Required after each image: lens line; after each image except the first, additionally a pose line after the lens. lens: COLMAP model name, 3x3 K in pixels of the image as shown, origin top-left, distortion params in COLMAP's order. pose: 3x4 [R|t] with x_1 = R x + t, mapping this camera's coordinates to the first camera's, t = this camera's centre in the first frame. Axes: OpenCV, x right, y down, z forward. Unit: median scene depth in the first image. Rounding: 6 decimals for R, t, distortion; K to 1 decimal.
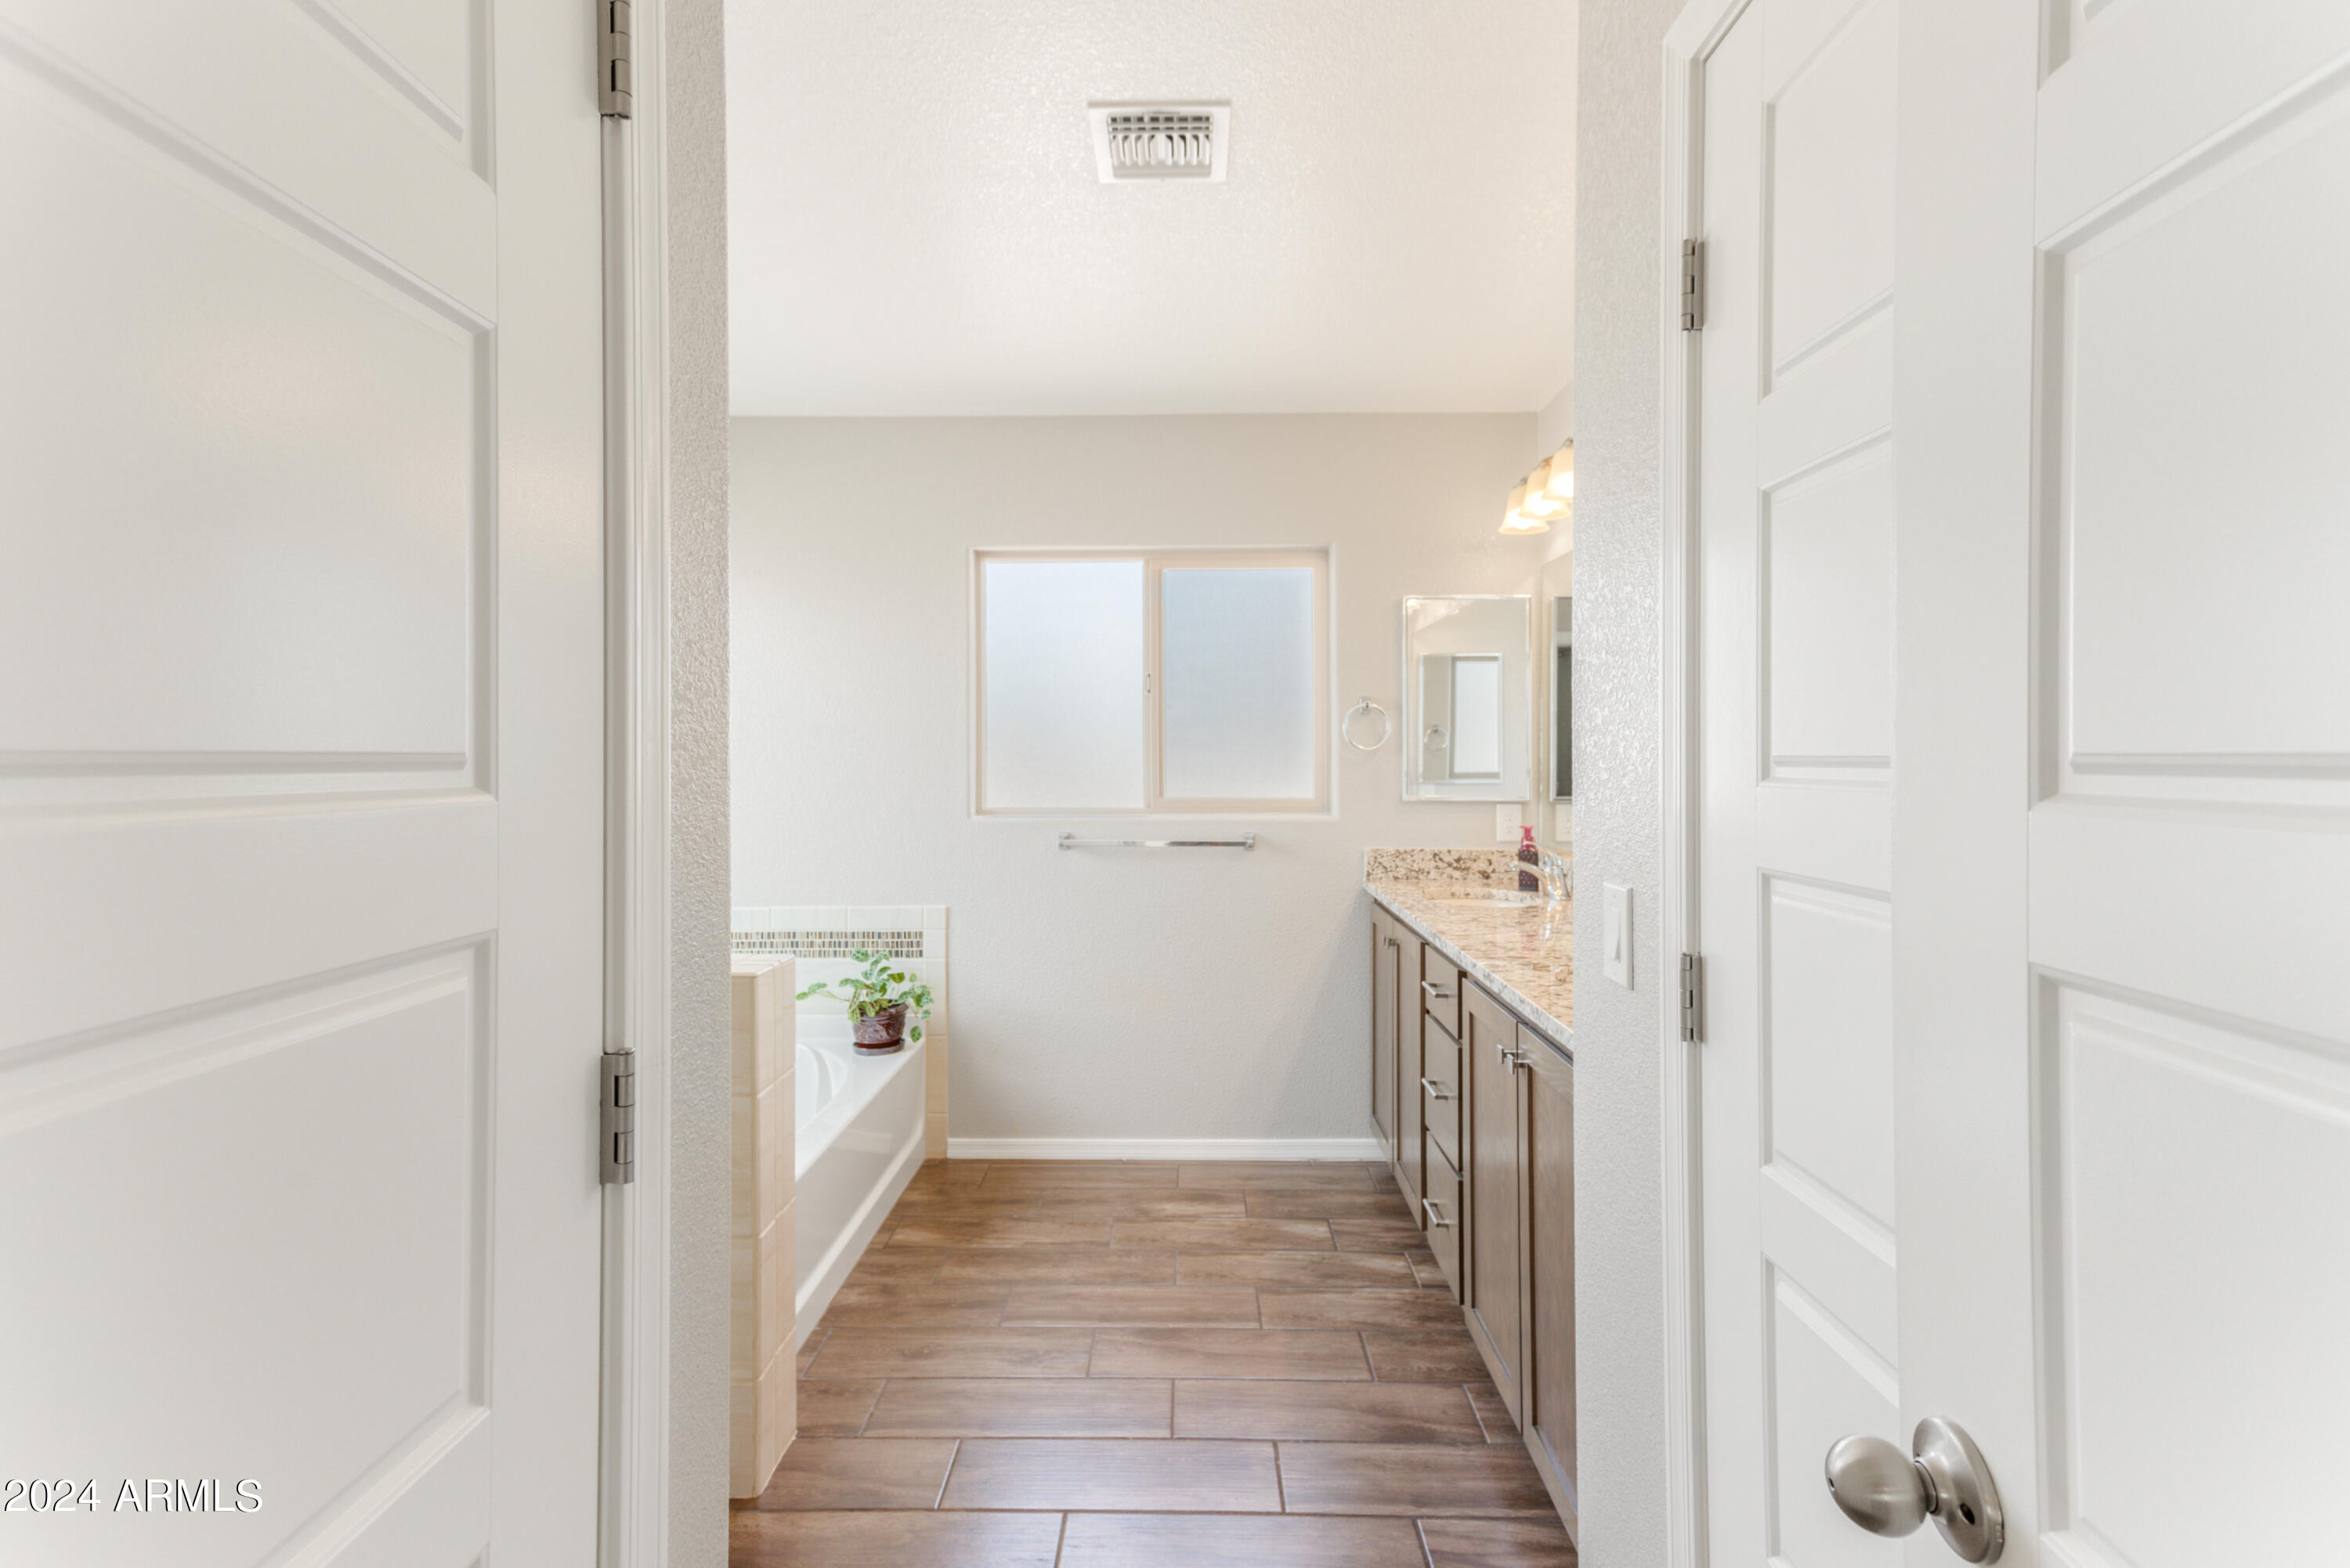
lens RADIAL K [[1122.7, 0, 1171.0], [0, 1122.7, 779.8], [0, 0, 1]] dist [0.030696, 0.000472]
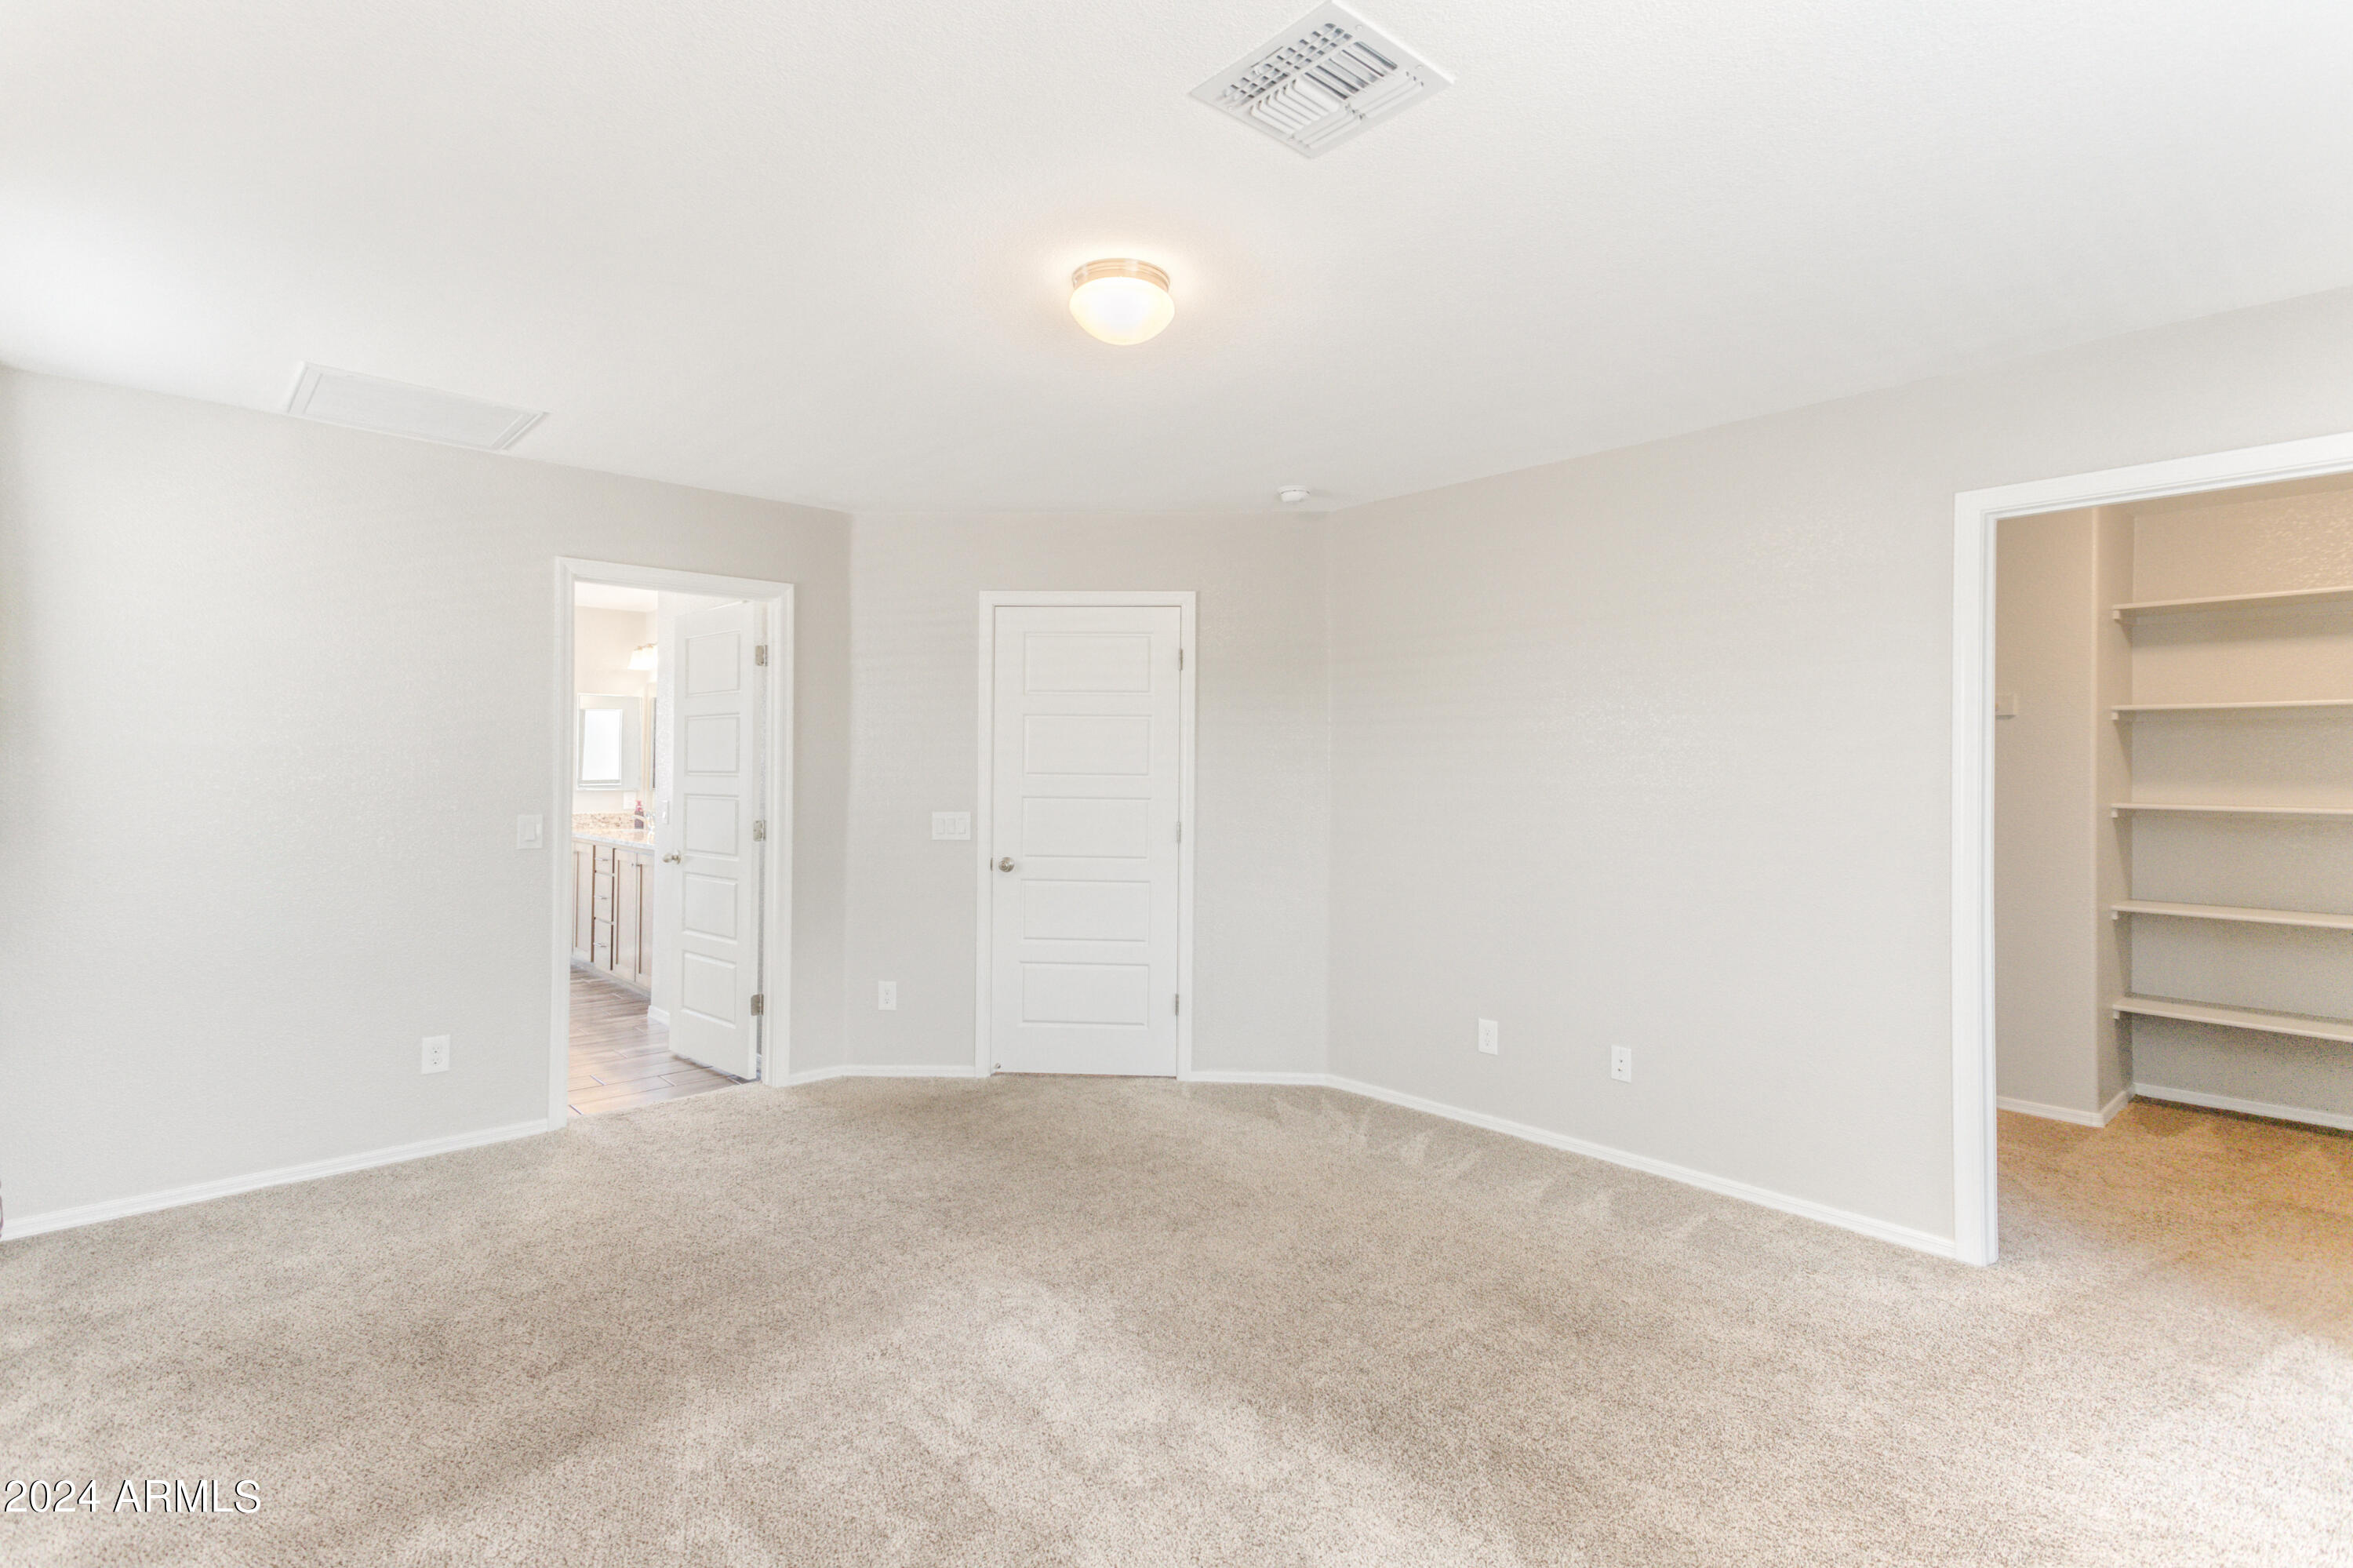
lens RADIAL K [[1124.3, 0, 1172.5], [0, 1124.3, 779.7], [0, 0, 1]] dist [0.030696, 0.000472]
pose [[0.729830, 0.005015, 0.683610, -0.428985], [0.003608, 0.999931, -0.011188, 0.026952], [-0.683619, 0.010632, 0.729762, -1.311542]]
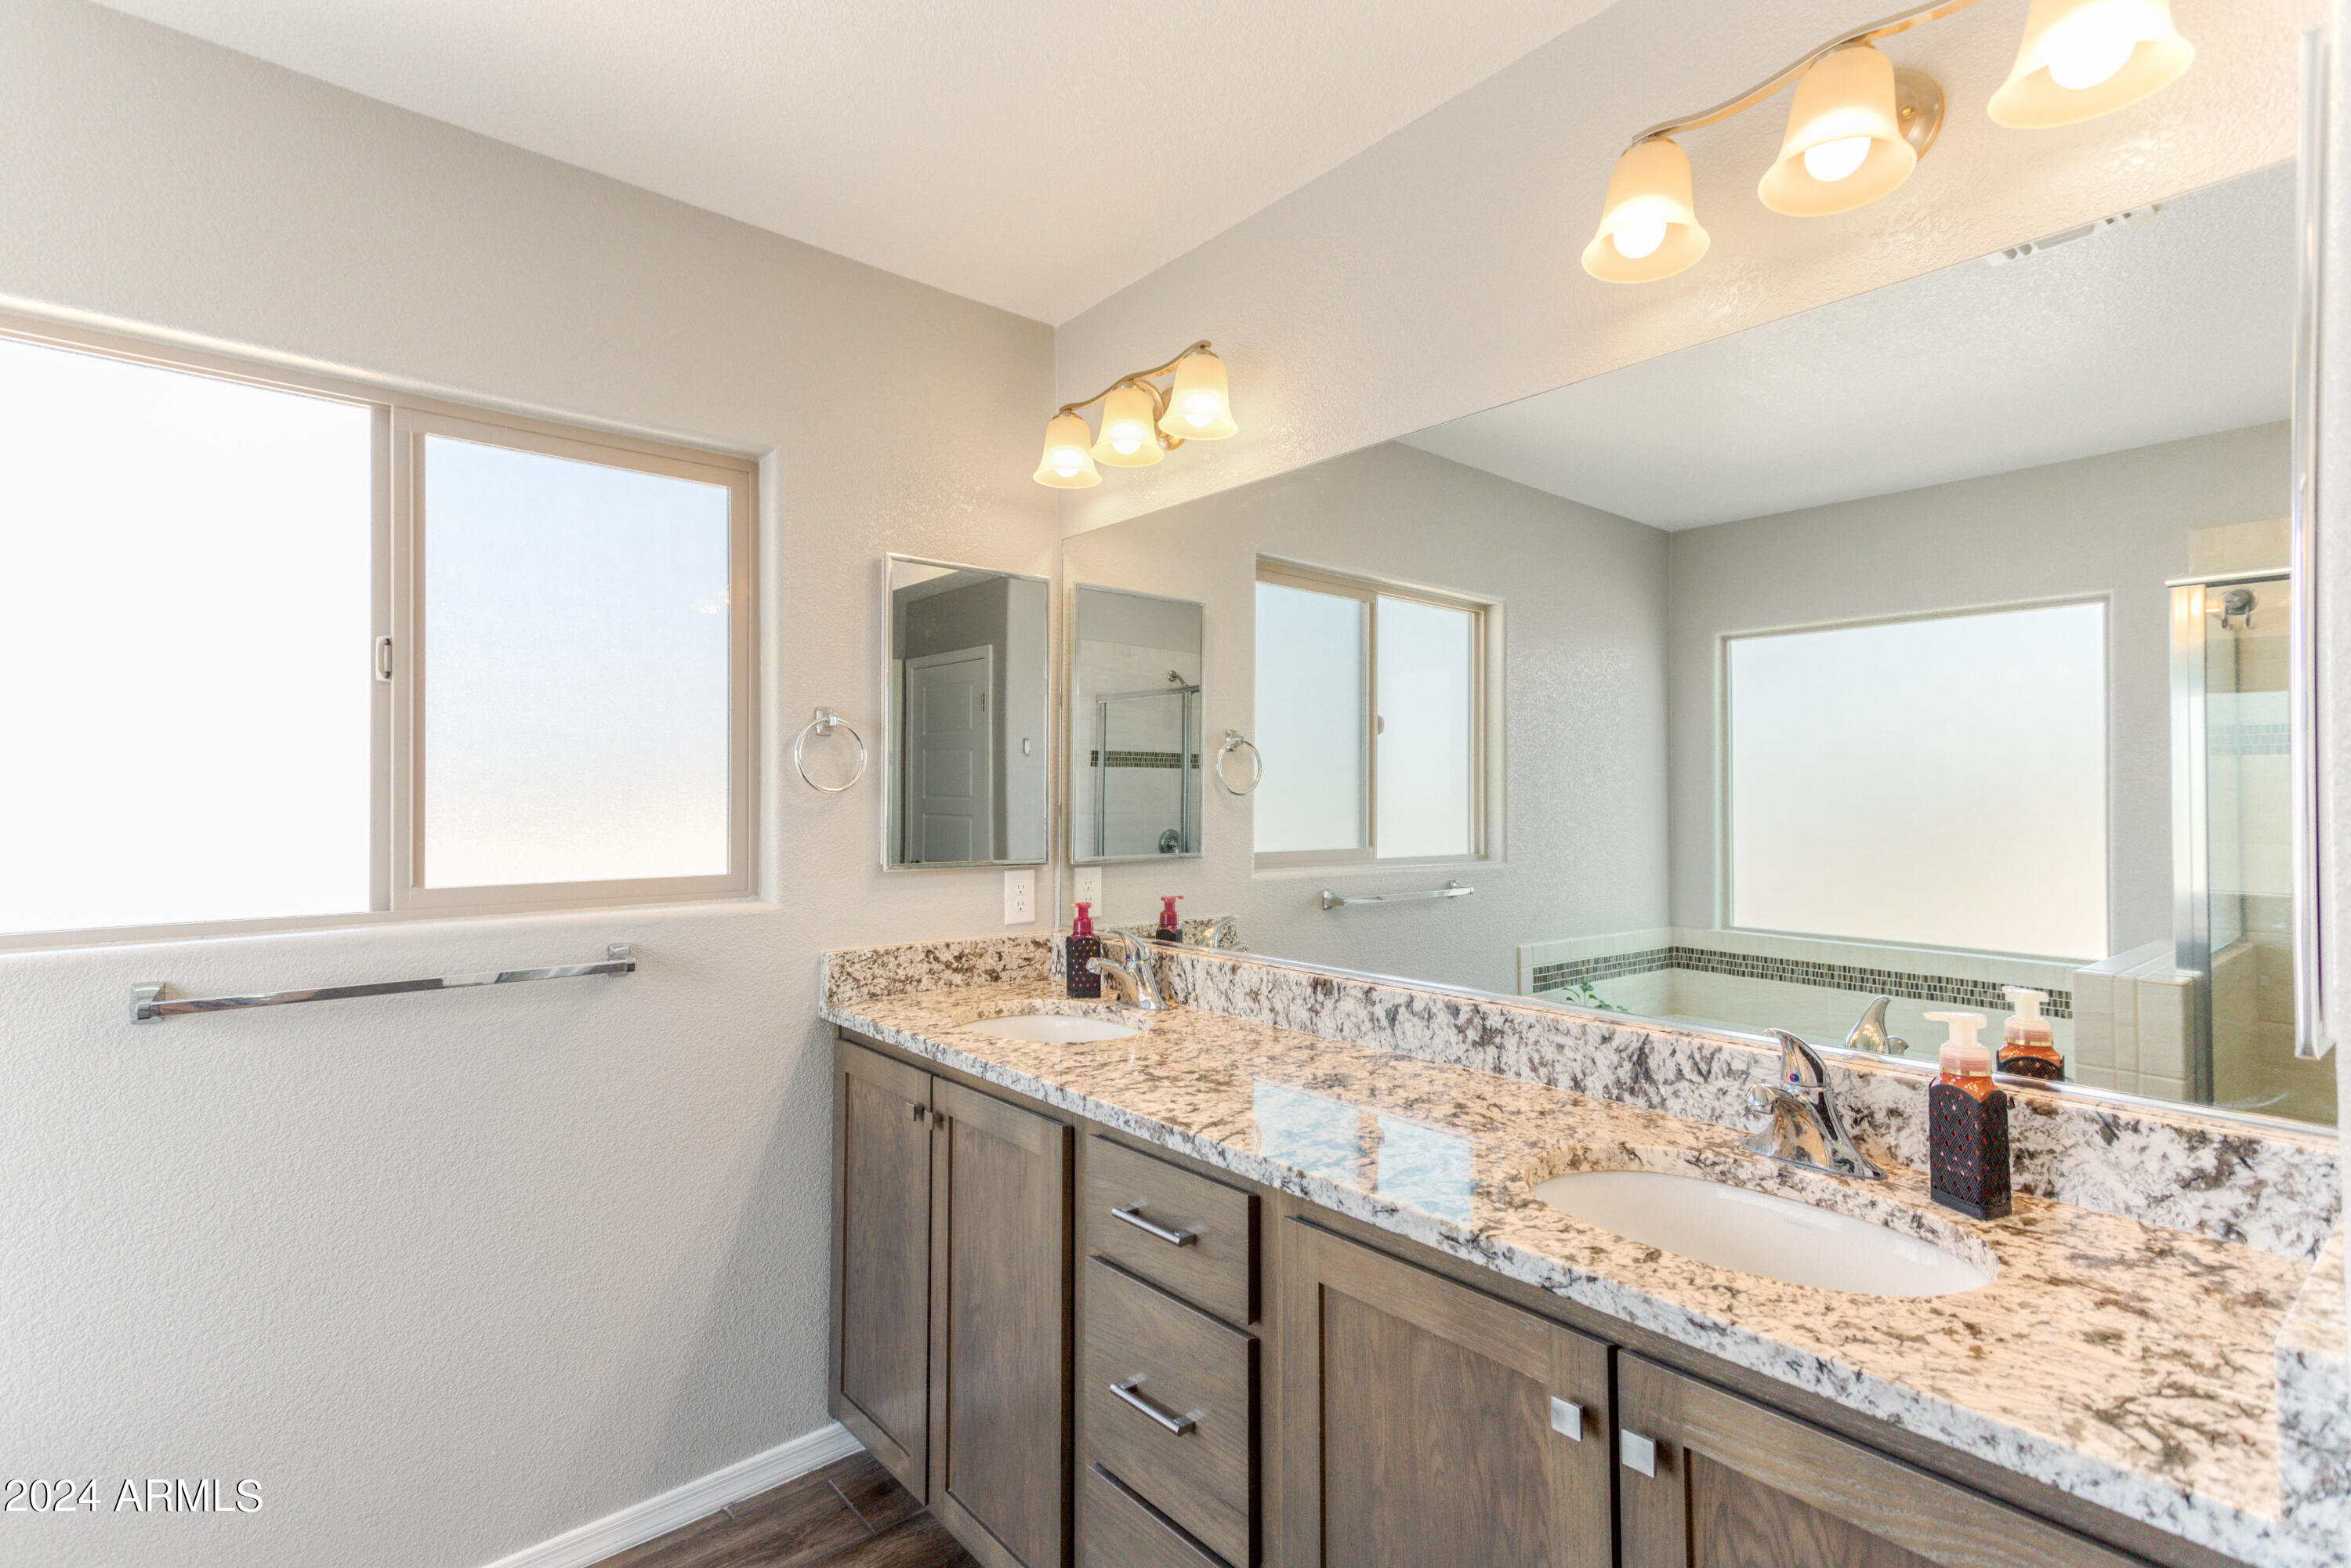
lens RADIAL K [[1123.2, 0, 1171.5], [0, 1123.2, 779.7], [0, 0, 1]] dist [0.030696, 0.000472]
pose [[0.751950, 0.008674, 0.659163, -0.093583], [0.013293, 0.999511, -0.028317, -0.013844], [-0.659086, 0.030055, 0.751467, 0.407968]]
